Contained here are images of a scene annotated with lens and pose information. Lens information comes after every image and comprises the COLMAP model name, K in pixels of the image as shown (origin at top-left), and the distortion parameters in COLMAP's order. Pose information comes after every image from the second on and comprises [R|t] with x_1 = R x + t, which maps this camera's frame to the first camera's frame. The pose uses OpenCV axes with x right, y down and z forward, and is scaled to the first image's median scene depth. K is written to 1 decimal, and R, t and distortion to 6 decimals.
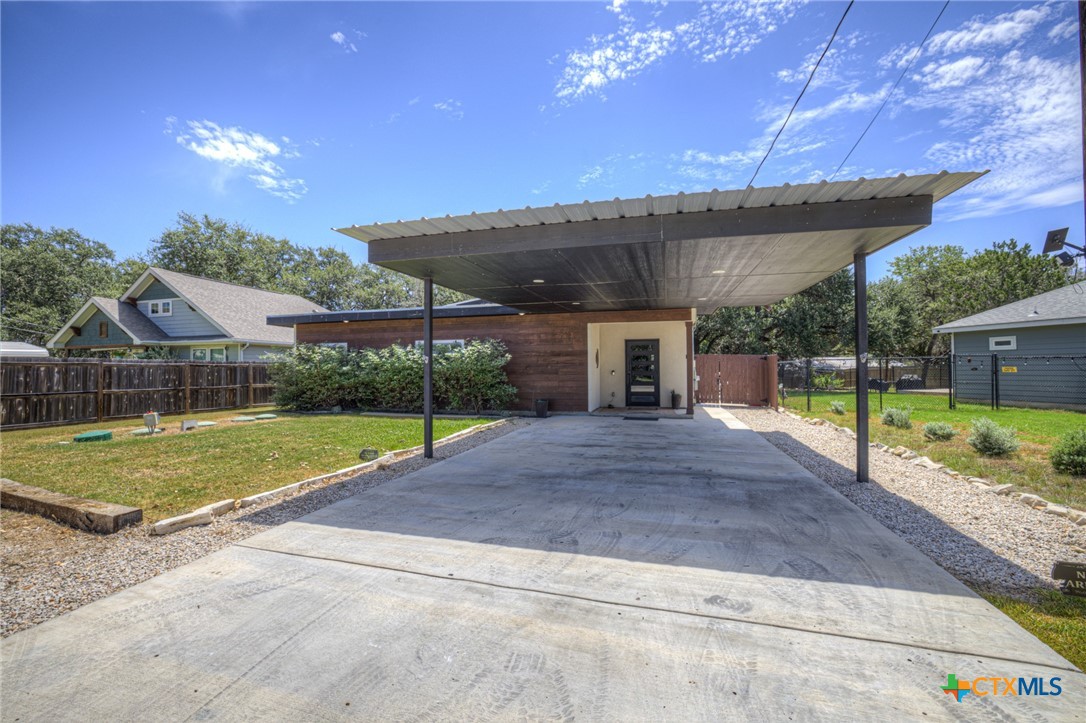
lens RADIAL K [[465.2, 0, 536.4], [0, 465.2, 359.2], [0, 0, 1]] dist [-0.045429, 0.016760]
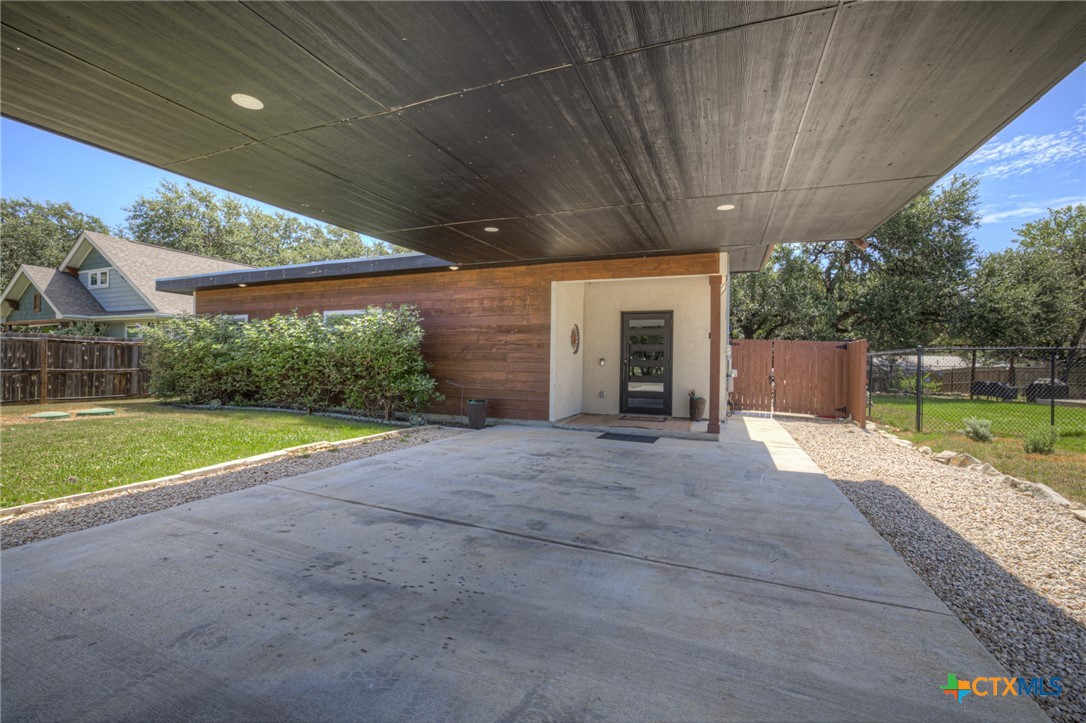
lens RADIAL K [[465.2, 0, 536.4], [0, 465.2, 359.2], [0, 0, 1]] dist [-0.045429, 0.016760]
pose [[0.993296, 0.021379, -0.113607, 0.150180], [-0.019977, 0.999710, 0.013462, 0.018659], [0.113862, -0.011102, 0.993435, 0.338319]]
